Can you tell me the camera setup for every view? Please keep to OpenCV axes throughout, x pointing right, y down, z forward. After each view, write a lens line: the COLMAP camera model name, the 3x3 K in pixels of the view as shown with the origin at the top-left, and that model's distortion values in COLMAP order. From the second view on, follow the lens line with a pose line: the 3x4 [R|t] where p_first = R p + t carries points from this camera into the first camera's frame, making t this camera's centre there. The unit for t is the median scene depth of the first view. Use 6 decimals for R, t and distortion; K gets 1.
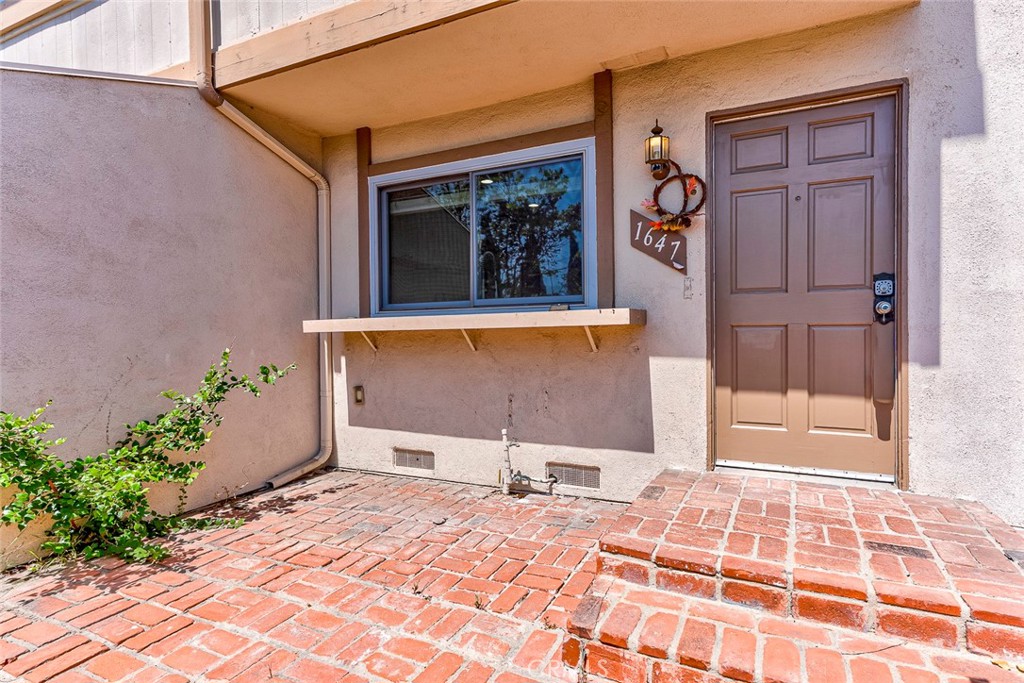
lens RADIAL K [[528.7, 0, 519.2], [0, 528.7, 335.6], [0, 0, 1]] dist [0.013913, -0.000825]
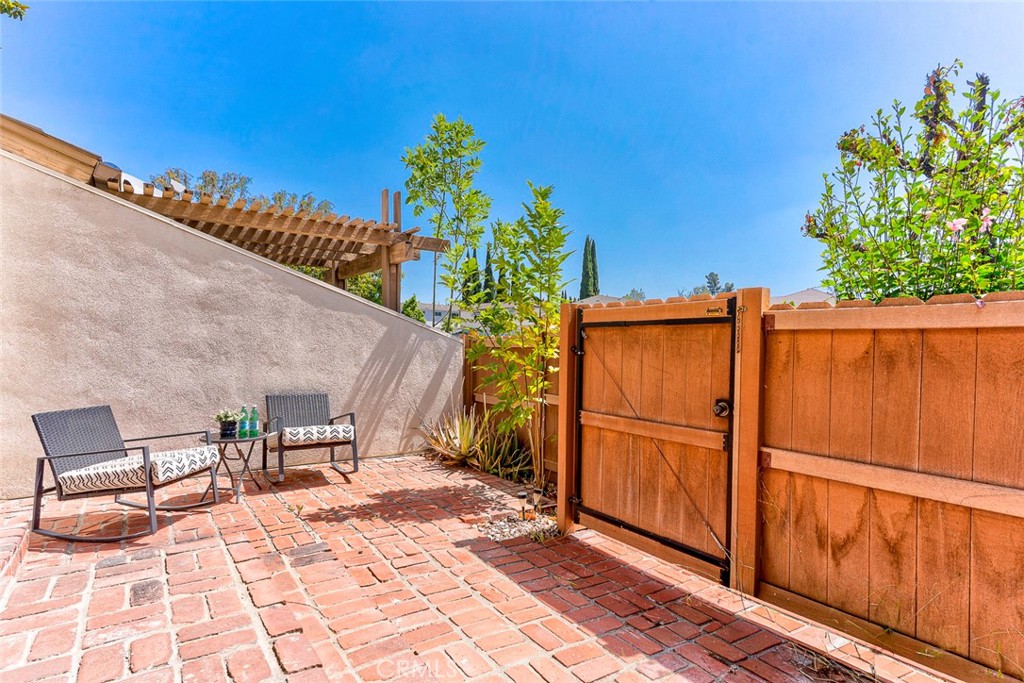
lens RADIAL K [[509.8, 0, 513.0], [0, 509.8, 362.2], [0, 0, 1]] dist [0.003188, 0.000158]
pose [[-0.879891, -0.015402, 0.474926, -0.210061], [-0.000180, 0.999485, 0.032079, -0.033782], [-0.475176, 0.028140, -0.879441, 0.944829]]
